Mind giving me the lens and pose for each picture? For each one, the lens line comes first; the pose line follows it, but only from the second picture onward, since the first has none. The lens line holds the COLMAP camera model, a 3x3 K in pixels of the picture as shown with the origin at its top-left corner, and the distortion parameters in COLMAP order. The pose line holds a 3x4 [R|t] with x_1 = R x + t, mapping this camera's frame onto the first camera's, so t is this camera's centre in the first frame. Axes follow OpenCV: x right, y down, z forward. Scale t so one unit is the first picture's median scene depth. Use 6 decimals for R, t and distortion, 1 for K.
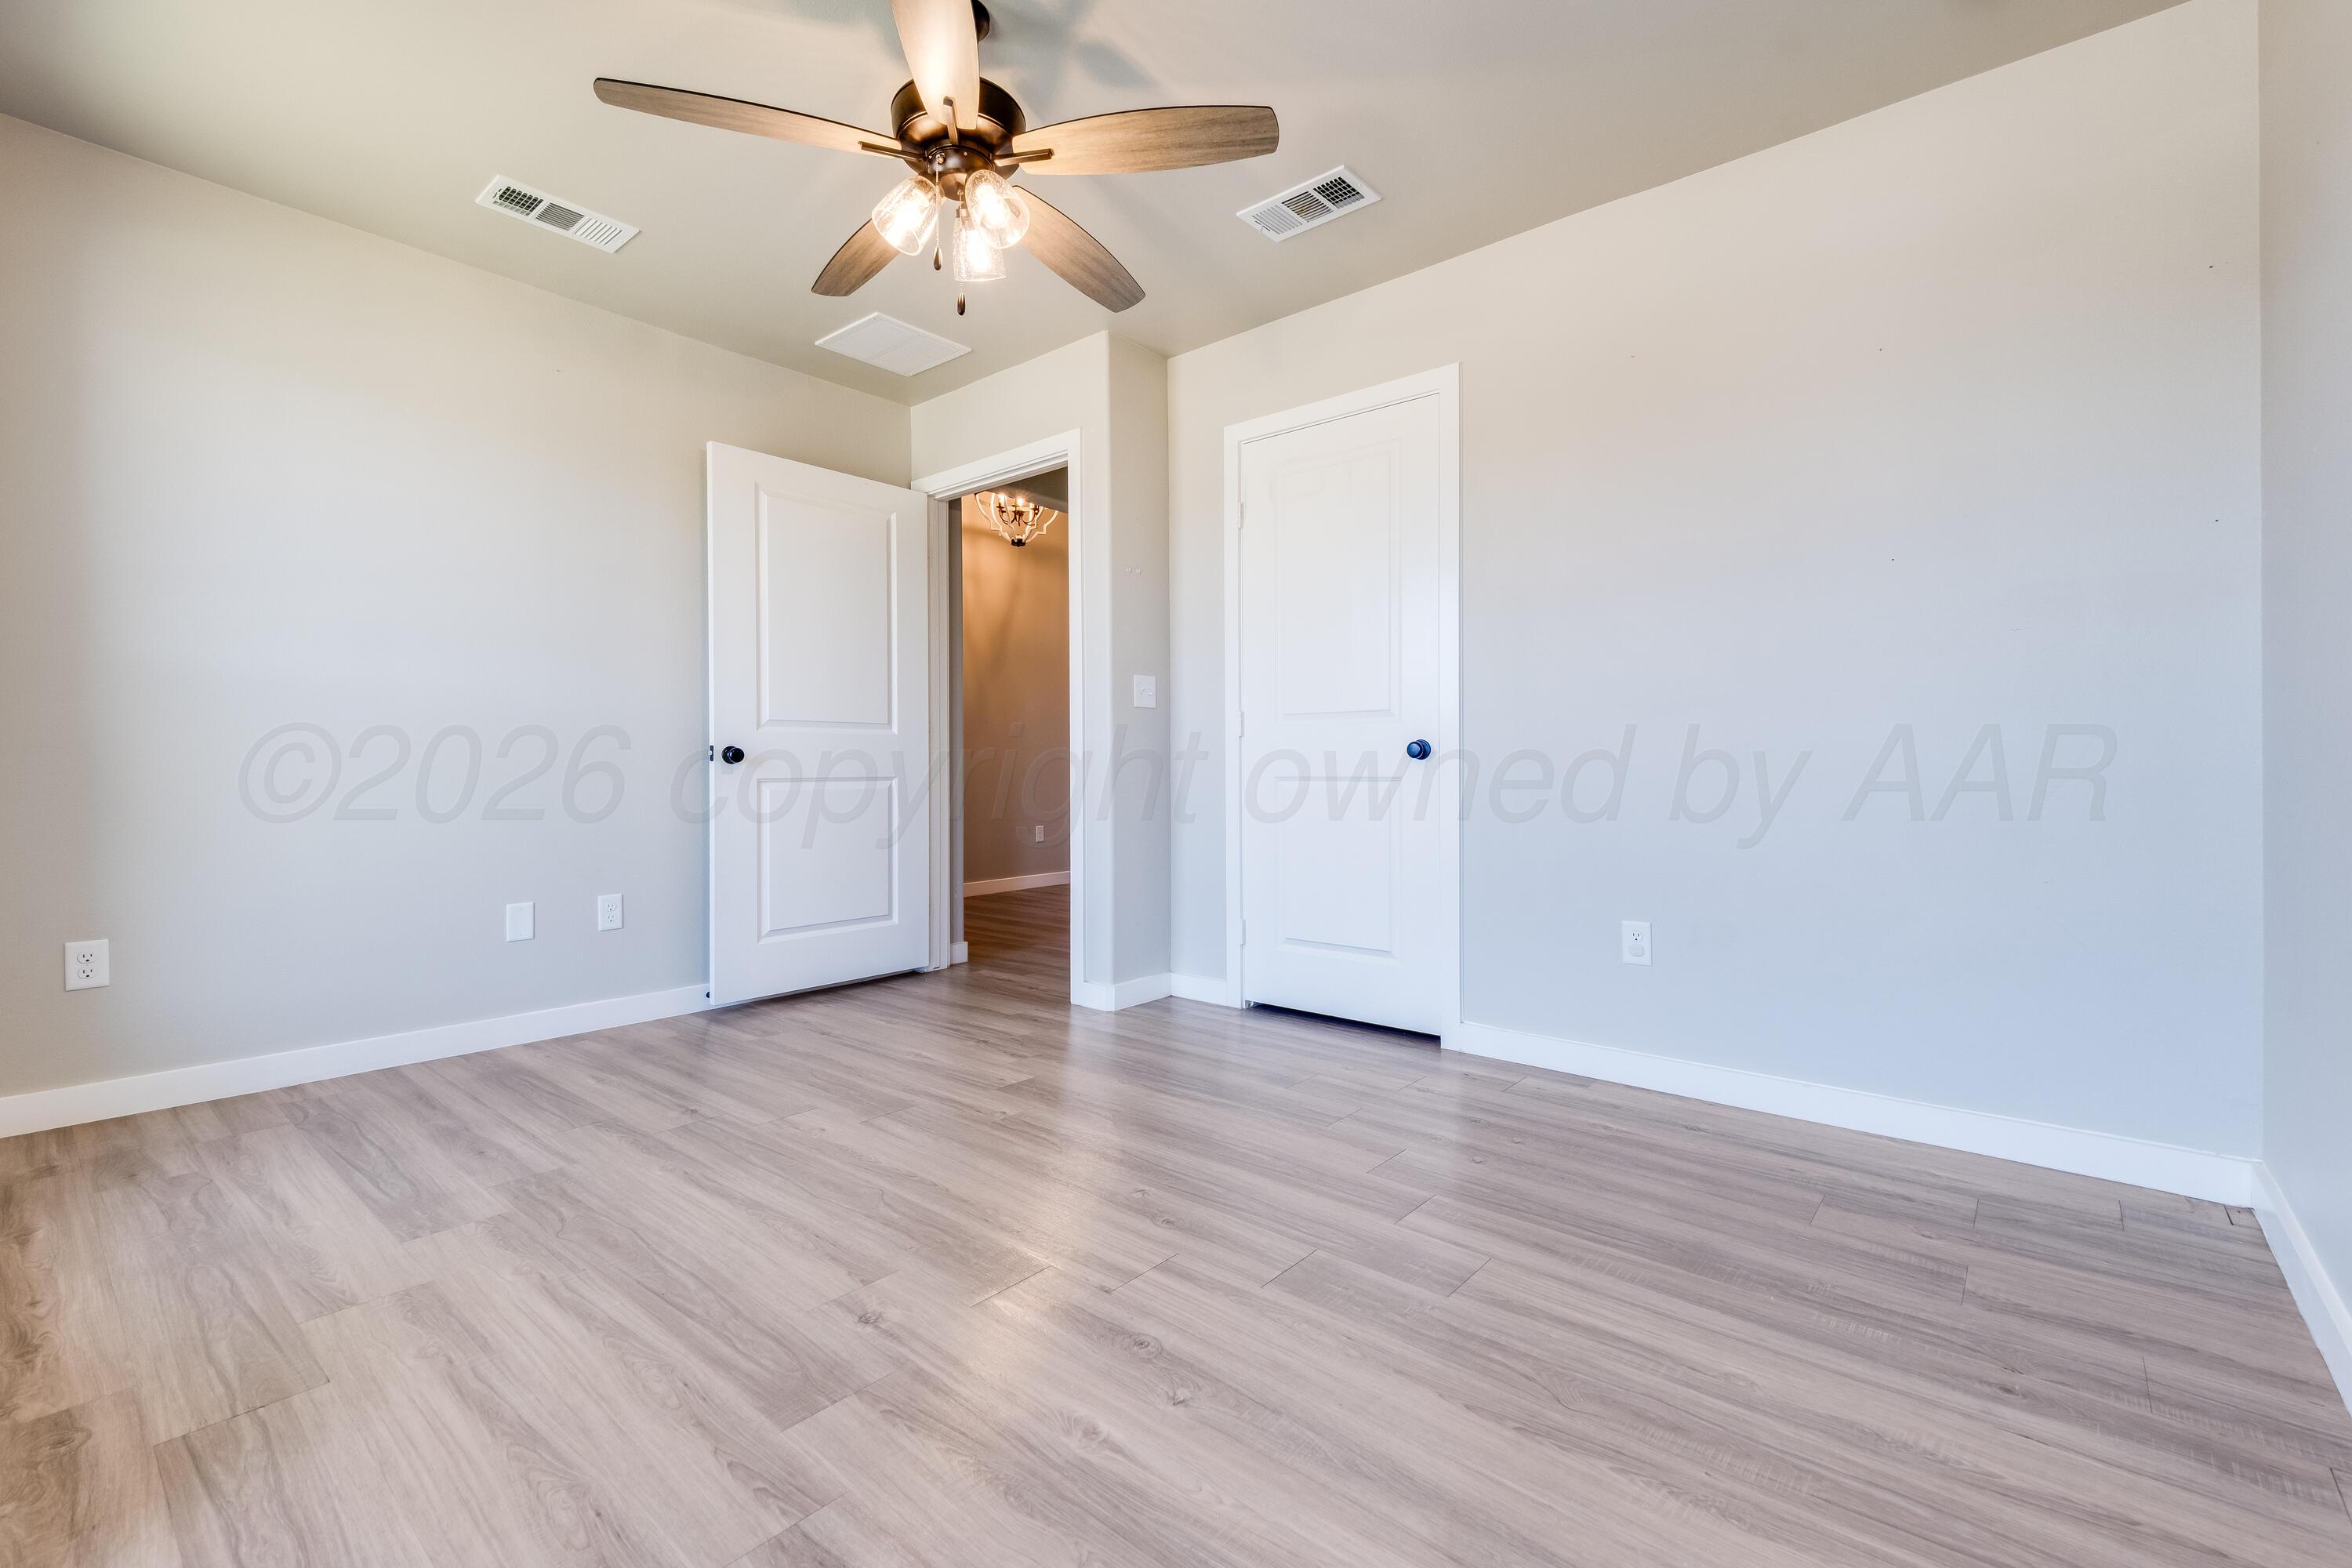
lens RADIAL K [[986.9, 0, 1175.7], [0, 986.9, 774.4], [0, 0, 1]] dist [0.021746, -0.008338]
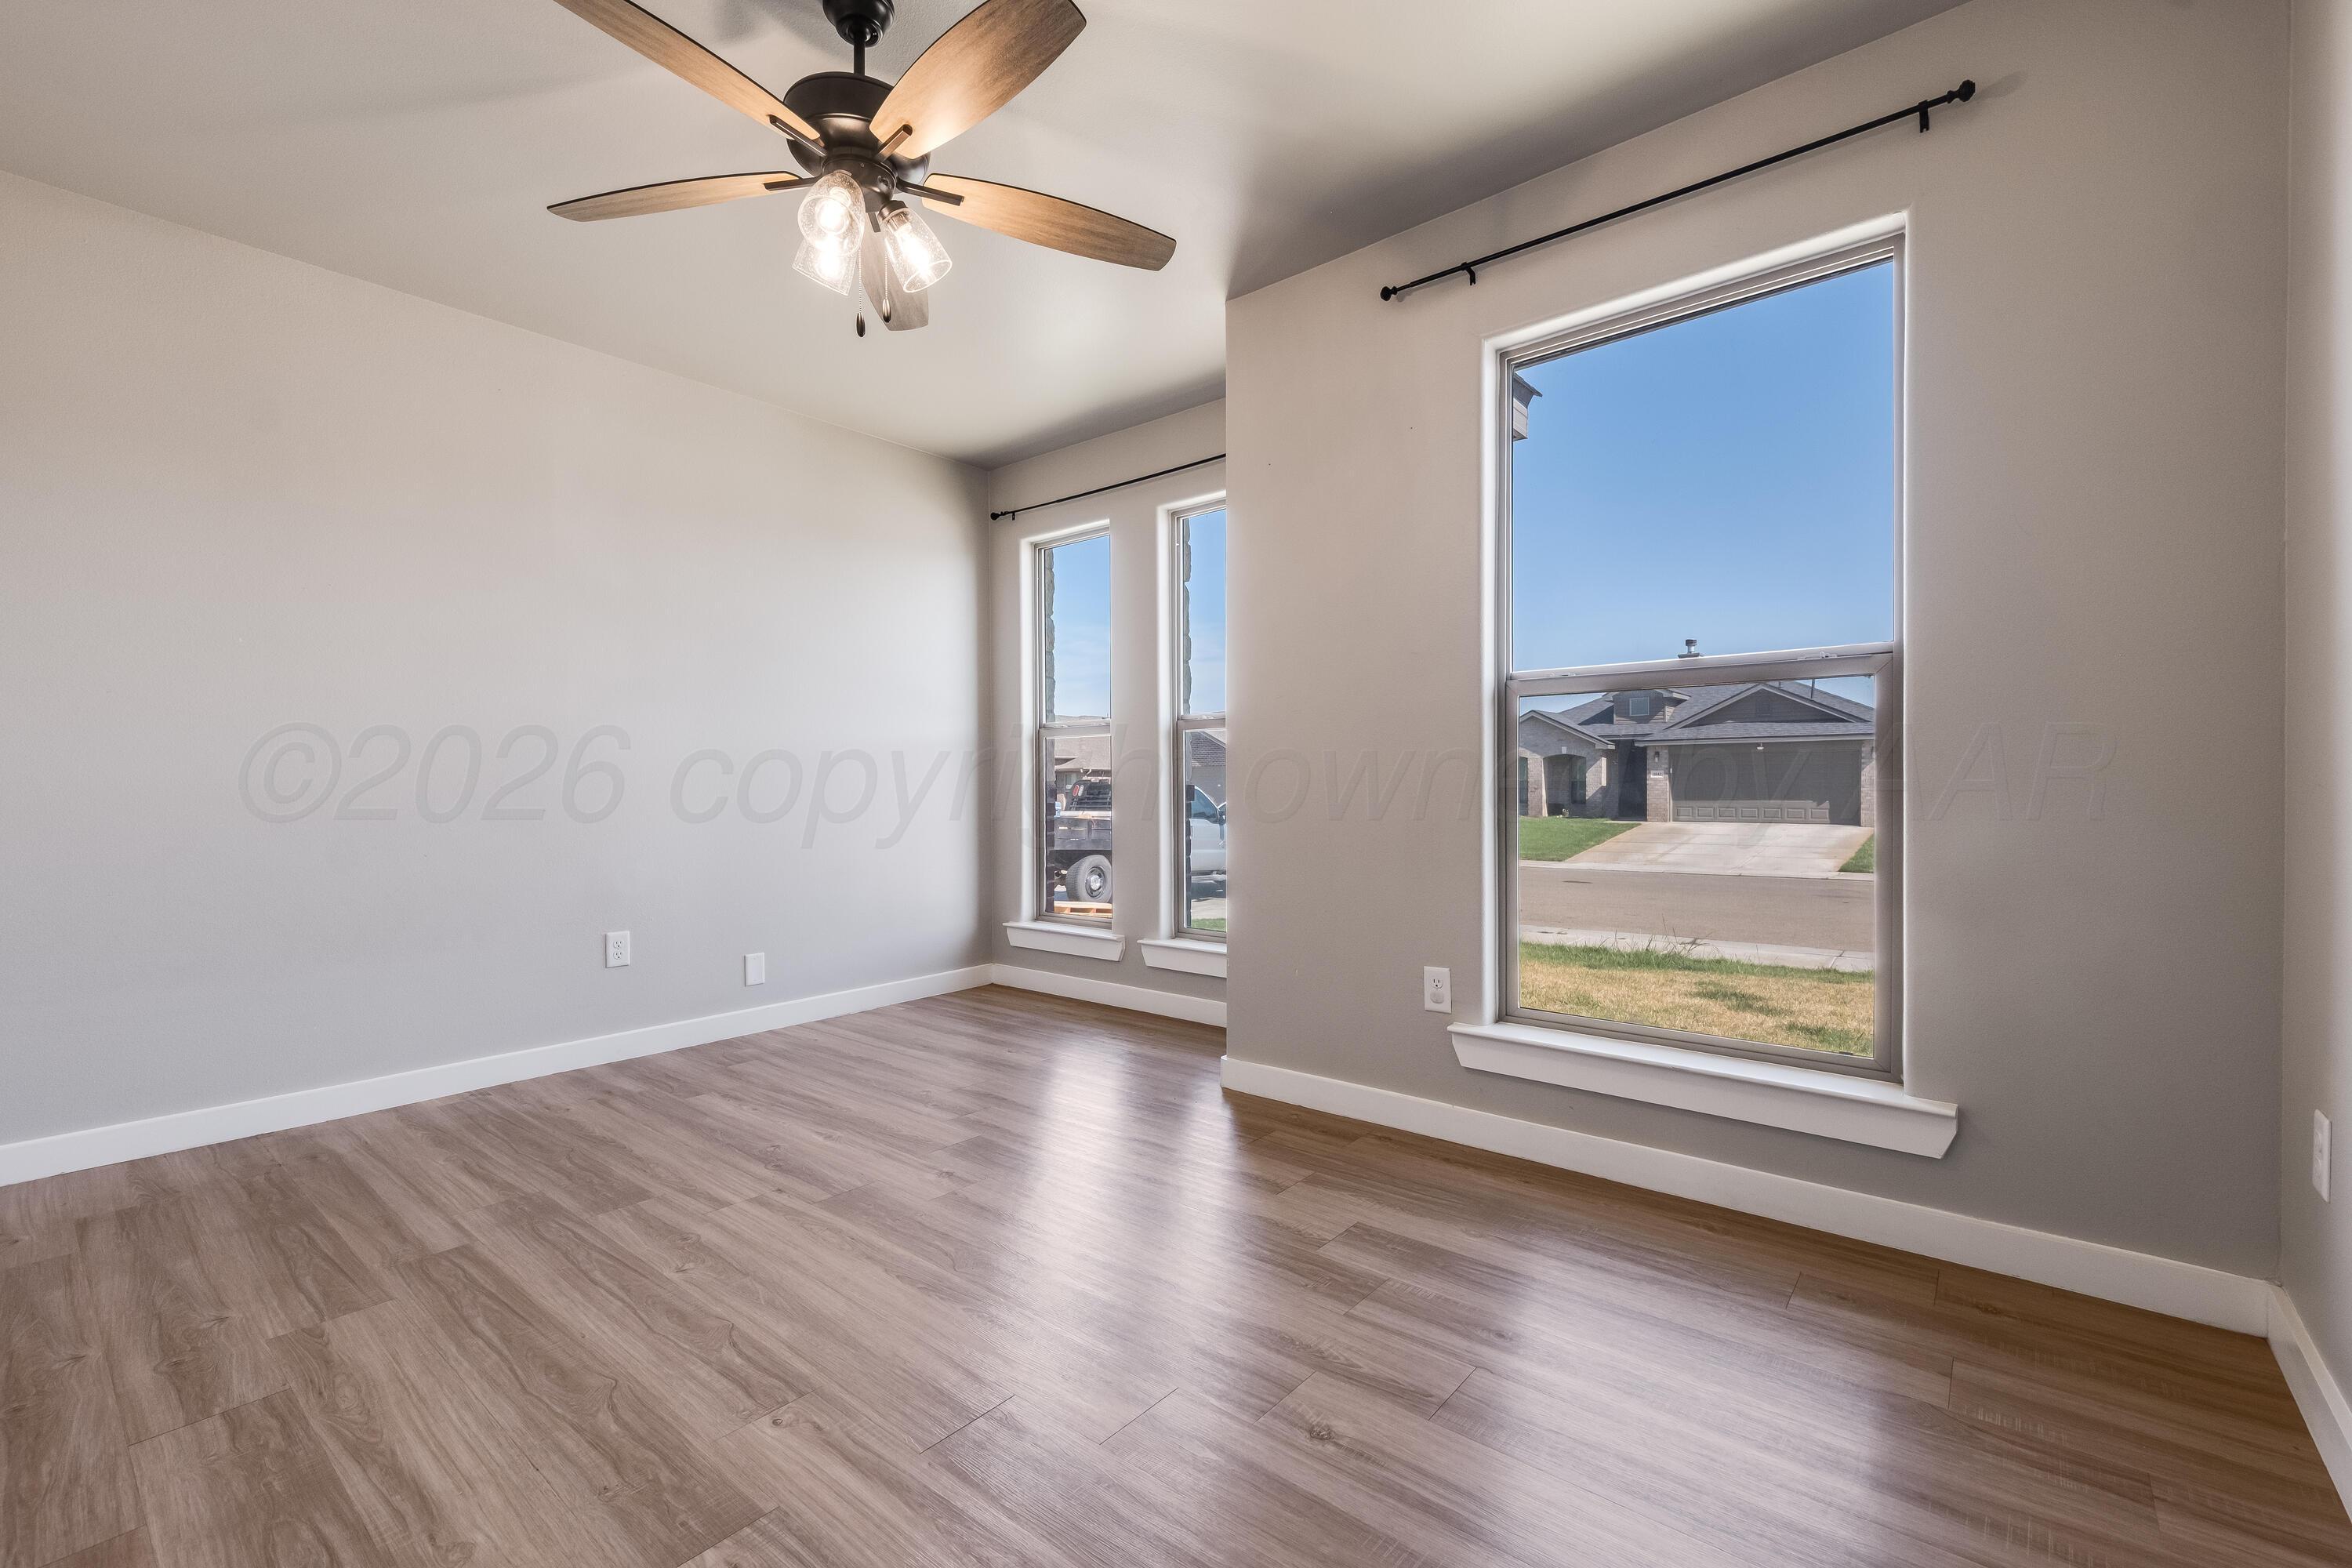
lens RADIAL K [[986.9, 0, 1175.7], [0, 986.9, 774.4], [0, 0, 1]] dist [0.021746, -0.008338]
pose [[-0.999842, 0.006858, -0.016402, -0.590002], [0.006896, 0.999974, -0.002260, -0.059195], [0.016386, -0.002373, -0.999863, 2.331748]]
